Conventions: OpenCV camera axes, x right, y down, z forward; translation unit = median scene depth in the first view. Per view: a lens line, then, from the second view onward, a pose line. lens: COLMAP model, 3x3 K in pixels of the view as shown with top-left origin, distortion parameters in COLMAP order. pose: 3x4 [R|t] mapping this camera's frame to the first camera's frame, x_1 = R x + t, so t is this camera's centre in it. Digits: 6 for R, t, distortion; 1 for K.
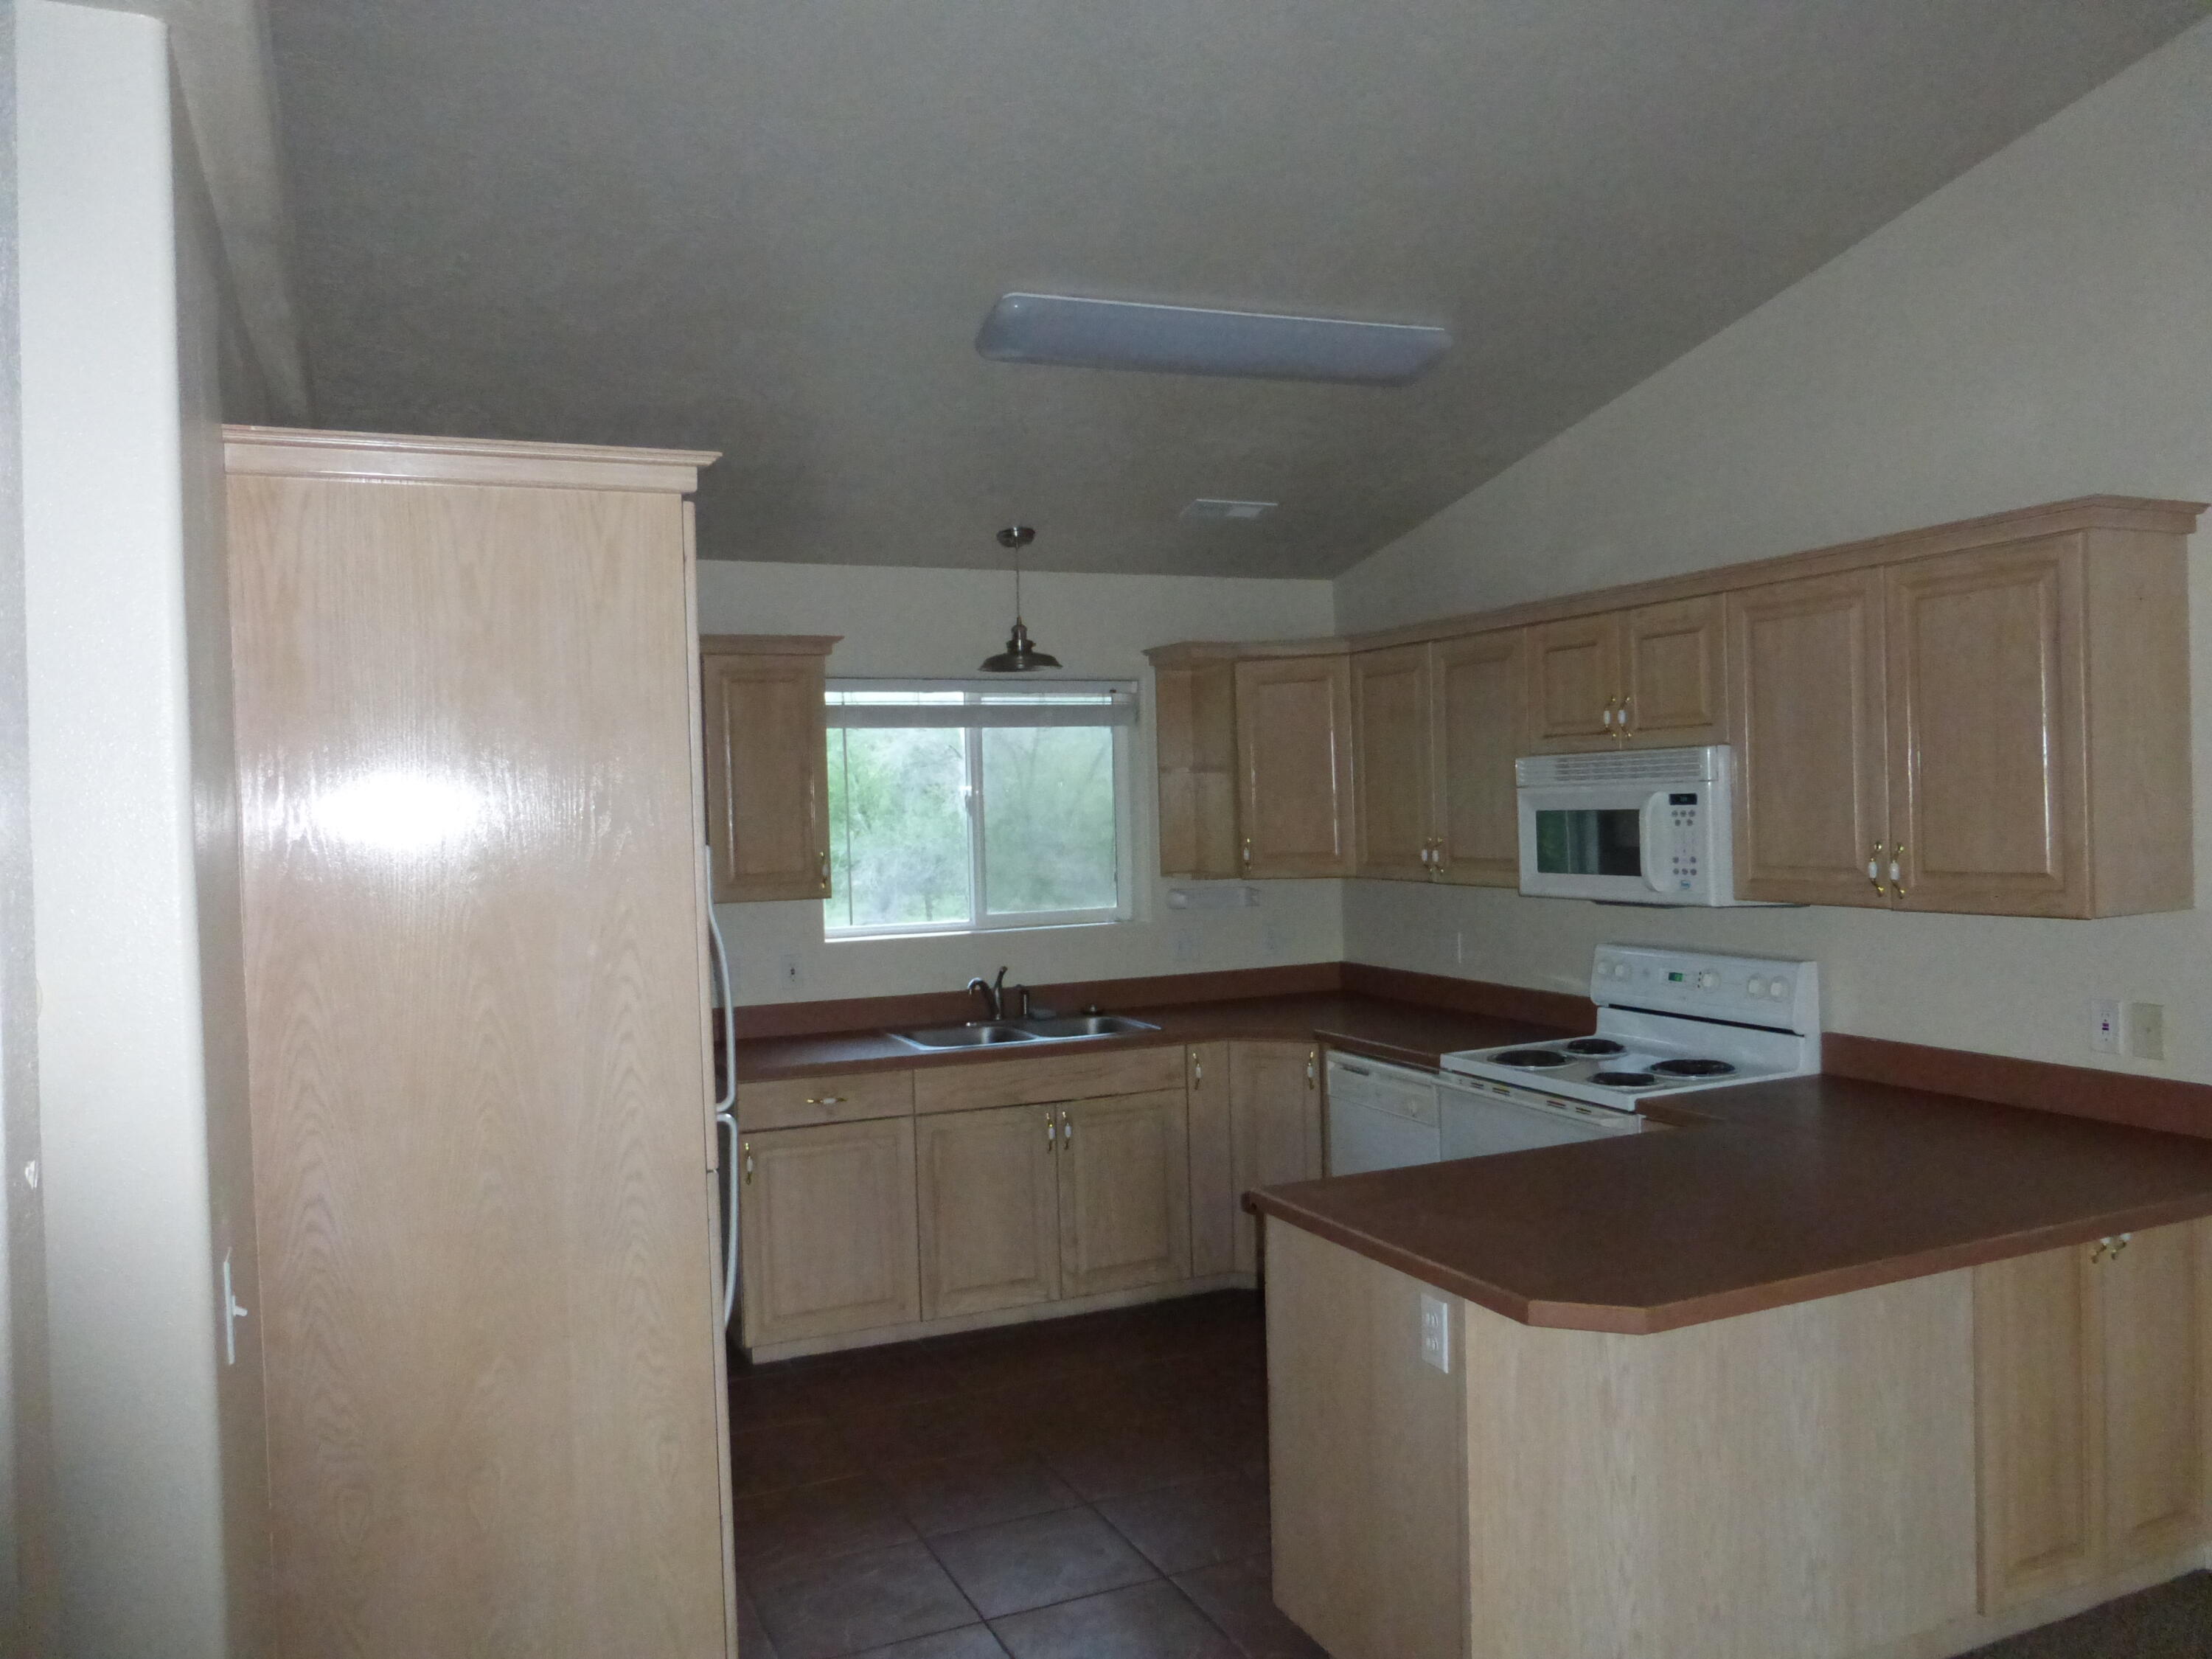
lens RADIAL K [[1649.1, 0, 1106.0], [0, 1649.1, 829.5], [0, 0, 1]] dist [-0.026908, -0.003503]
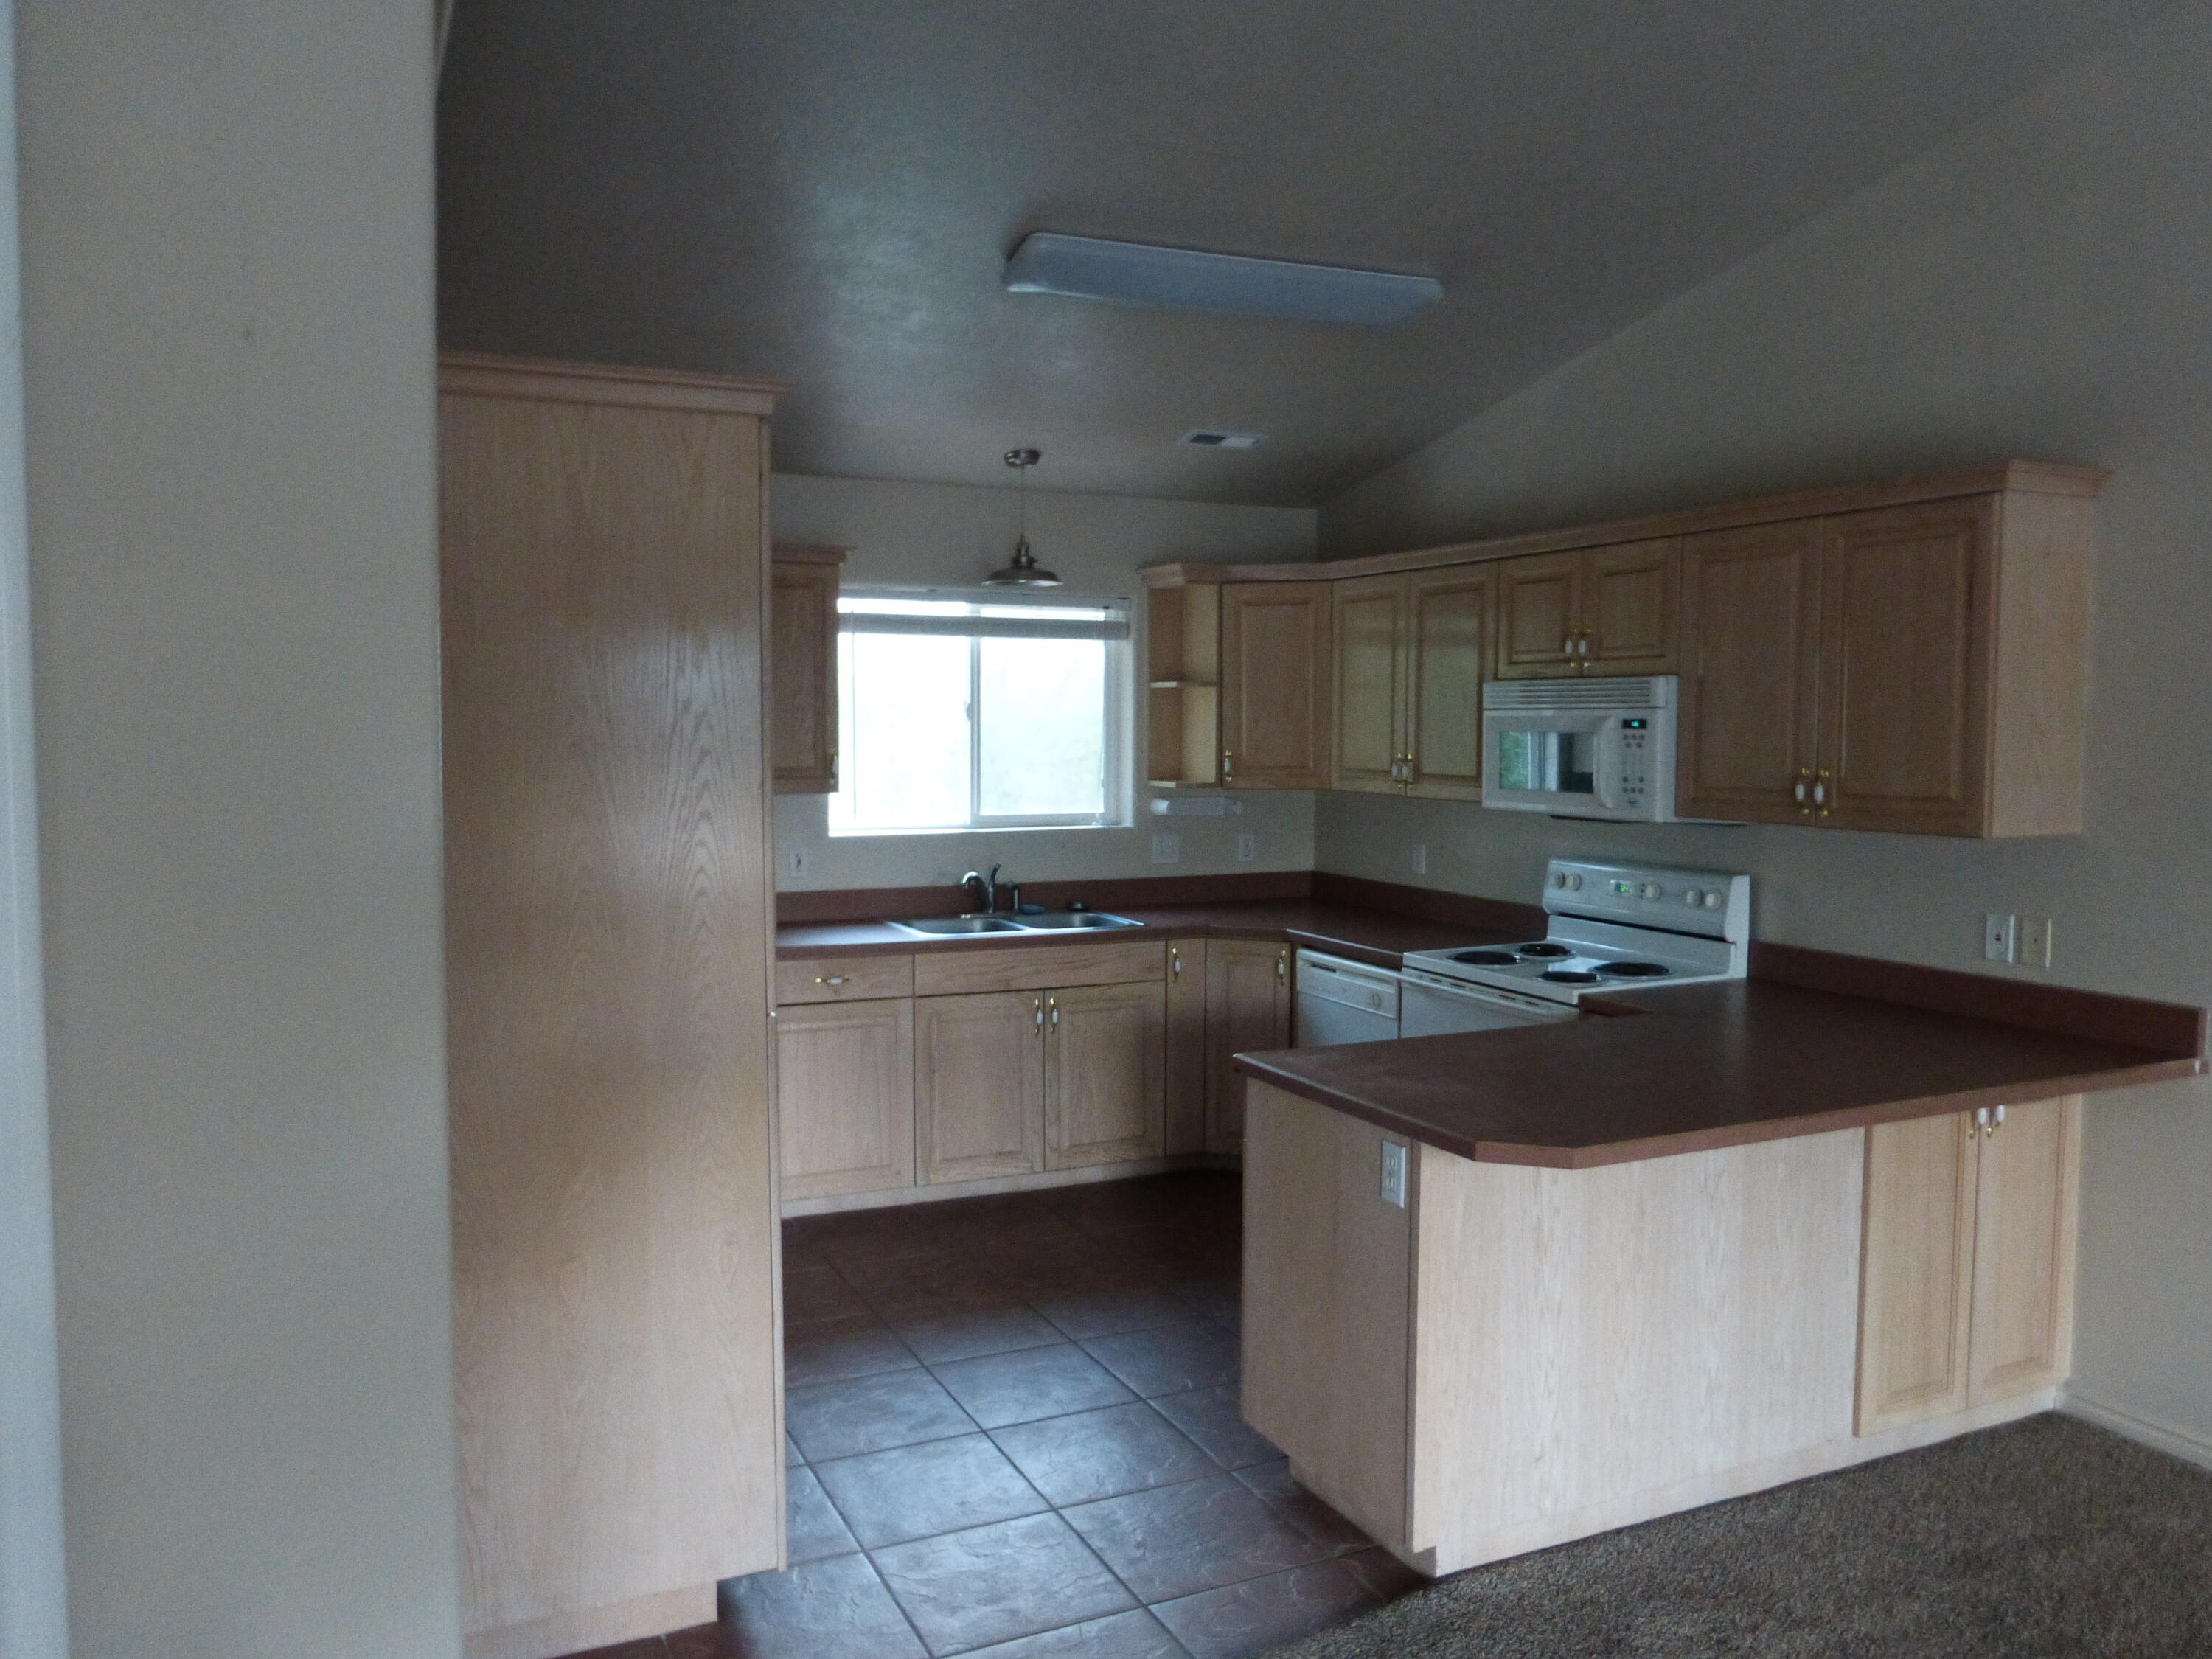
lens RADIAL K [[1649.1, 0, 1106.0], [0, 1649.1, 829.5], [0, 0, 1]] dist [-0.026908, -0.003503]
pose [[0.999261, 0.031181, 0.022493, -0.019173], [-0.032237, 0.998315, 0.048239, 0.008587], [-0.020951, -0.048928, 0.998583, -0.075038]]
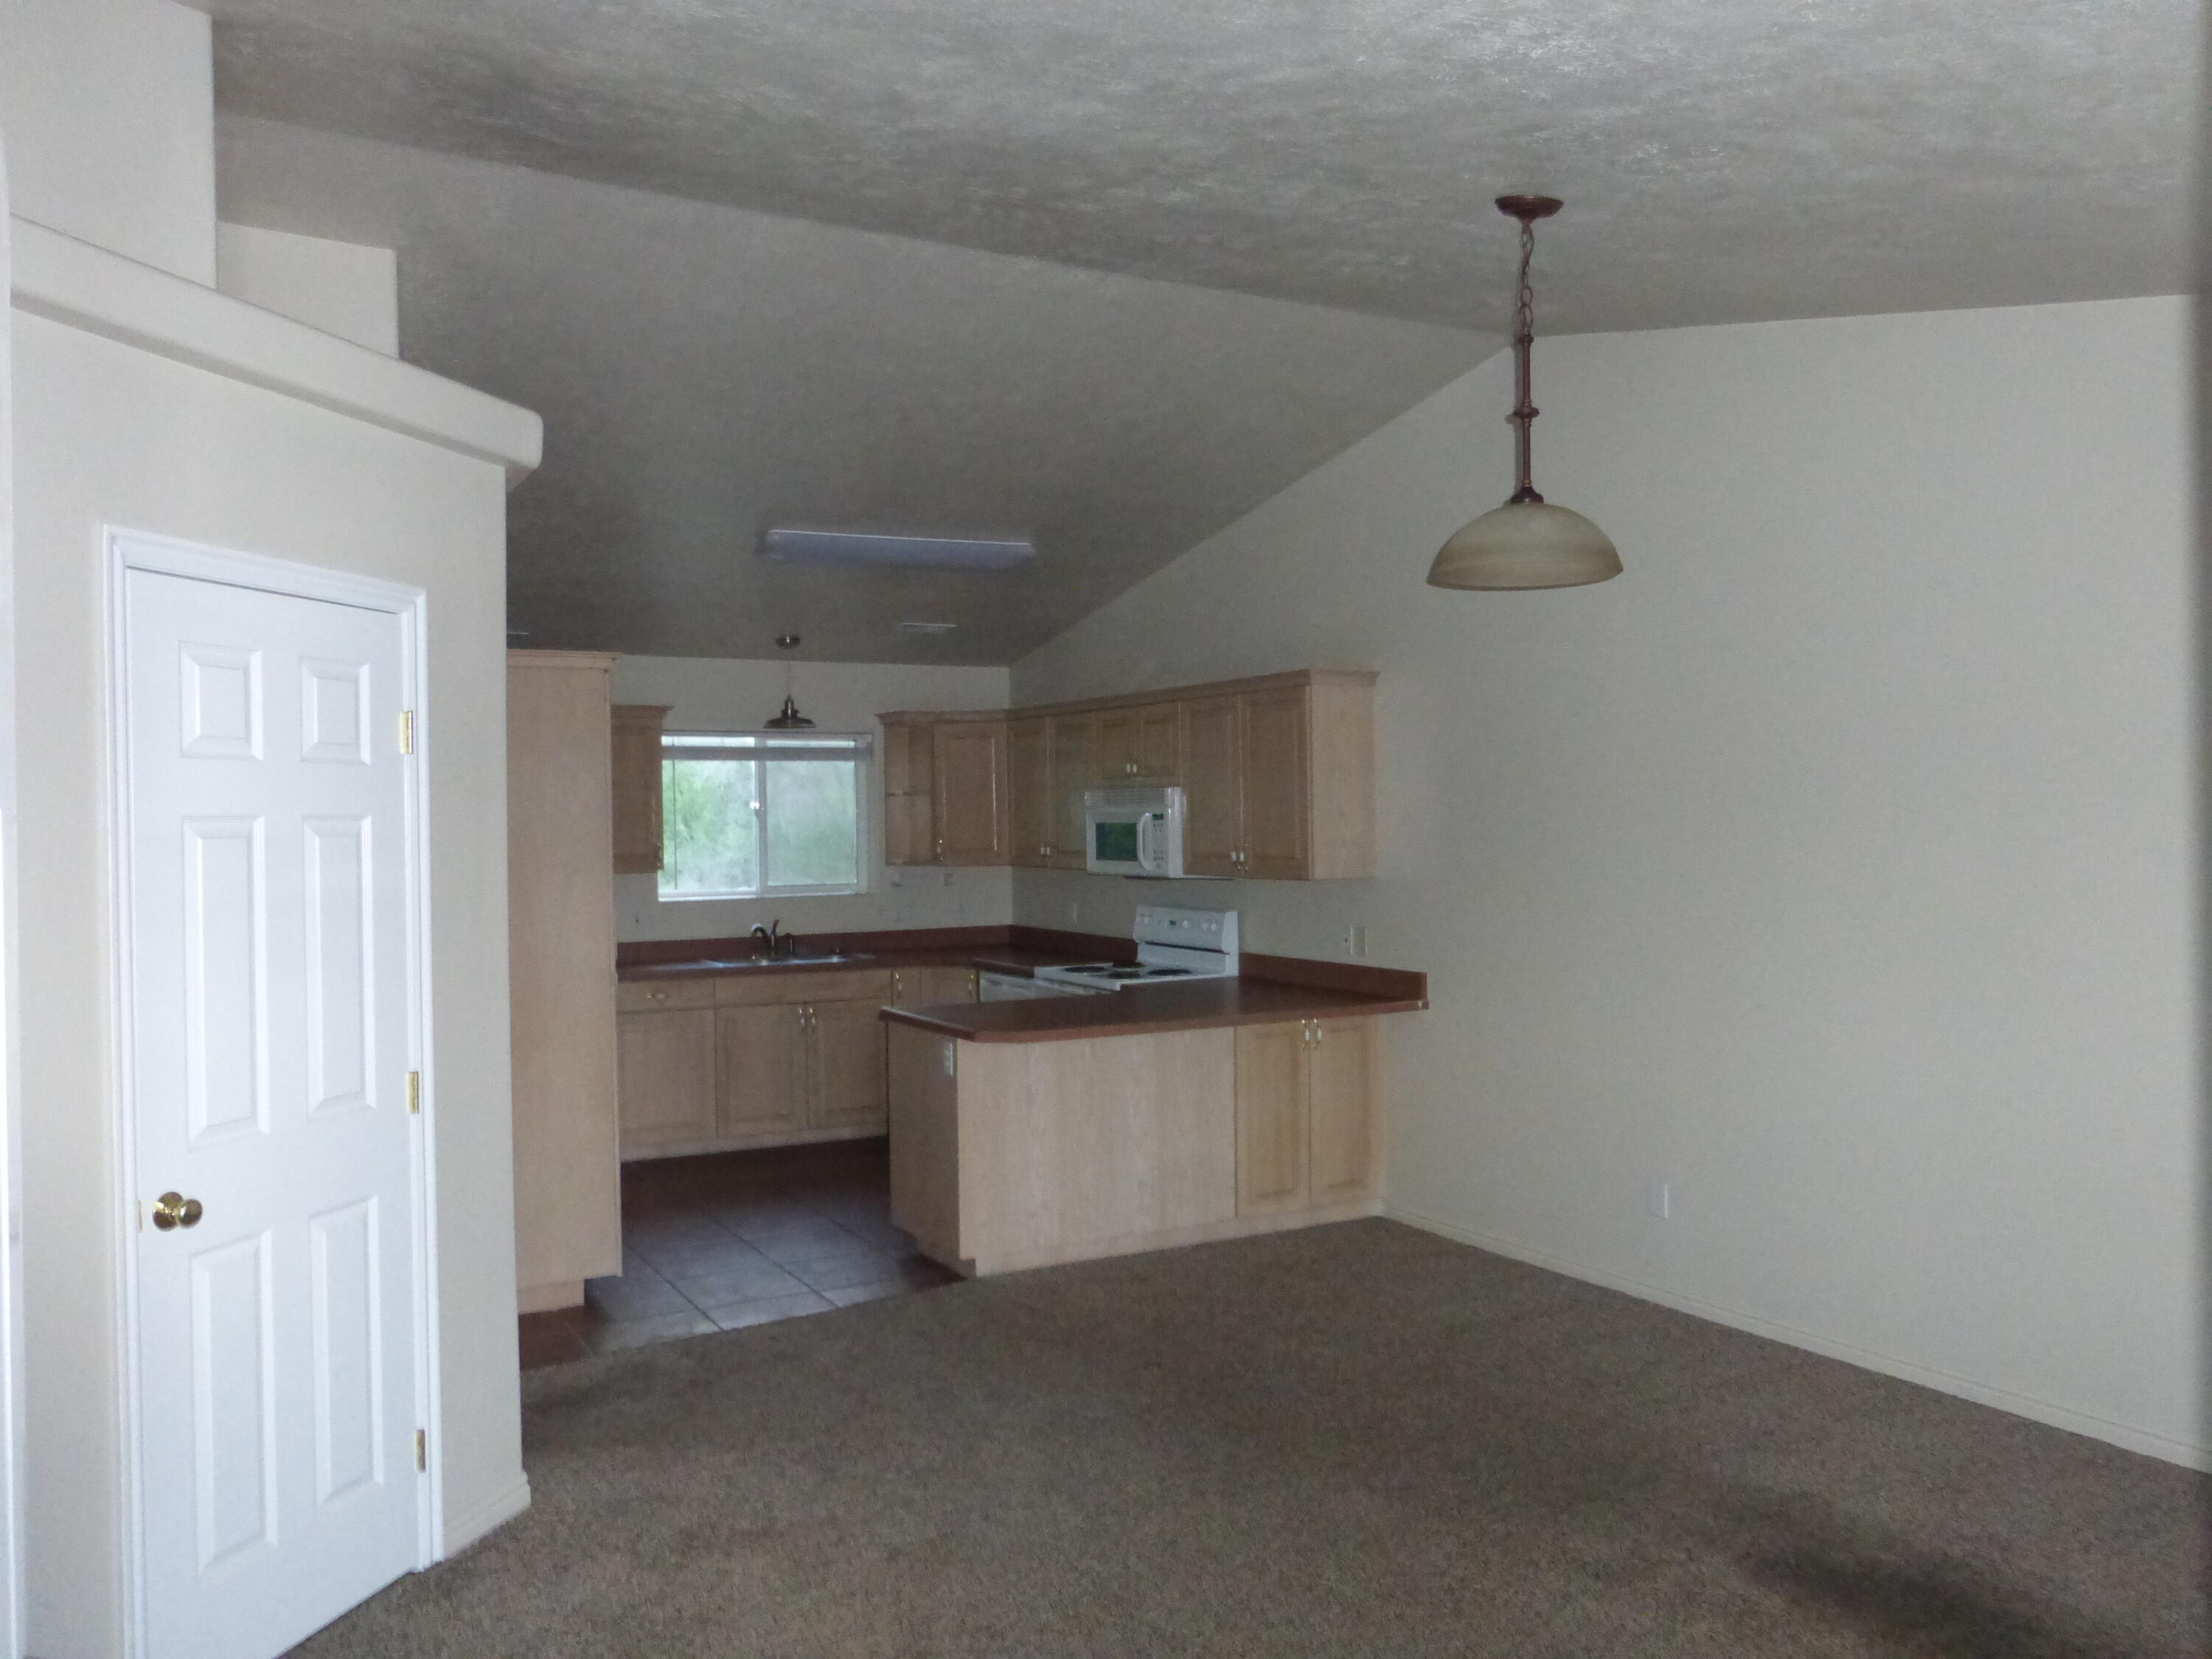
lens RADIAL K [[1723.7, 0, 1110.0], [0, 1723.7, 843.3], [0, 0, 1]] dist [-0.039382, 0.000933]
pose [[0.995232, 0.020235, 0.095411, 0.105003], [-0.019859, 0.999791, -0.004889, 0.016852], [-0.095489, 0.002971, 0.995426, -0.707031]]
